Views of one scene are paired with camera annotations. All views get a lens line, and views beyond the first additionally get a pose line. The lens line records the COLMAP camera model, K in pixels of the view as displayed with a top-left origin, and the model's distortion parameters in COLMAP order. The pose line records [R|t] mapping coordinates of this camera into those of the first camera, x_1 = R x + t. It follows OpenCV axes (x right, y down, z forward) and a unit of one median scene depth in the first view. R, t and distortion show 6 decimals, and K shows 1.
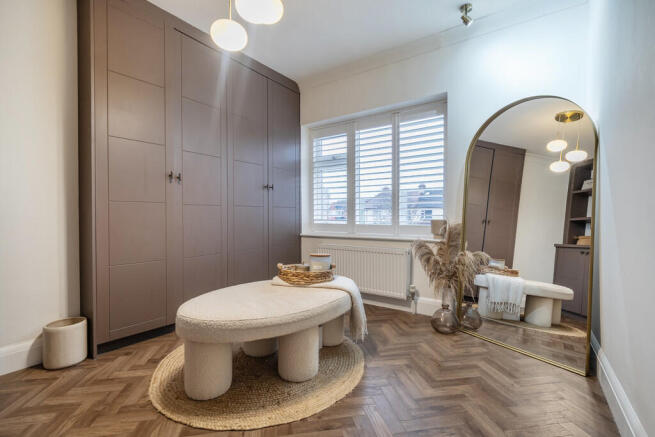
lens RADIAL K [[285.3, 0, 327.0], [0, 285.3, 217.7], [0, 0, 1]] dist [0.000670, 0.000357]
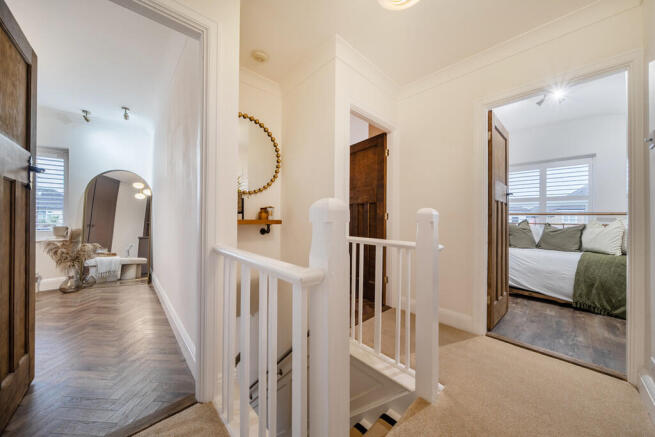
lens RADIAL K [[225.6, 0, 328.6], [0, 225.6, 216.5], [0, 0, 1]] dist [-0.002917, -0.000177]
pose [[0.203752, 0.002795, 0.979019, -0.528740], [0.005455, 0.999977, -0.003991, -0.035820], [-0.979007, 0.006153, 0.203732, -0.708933]]
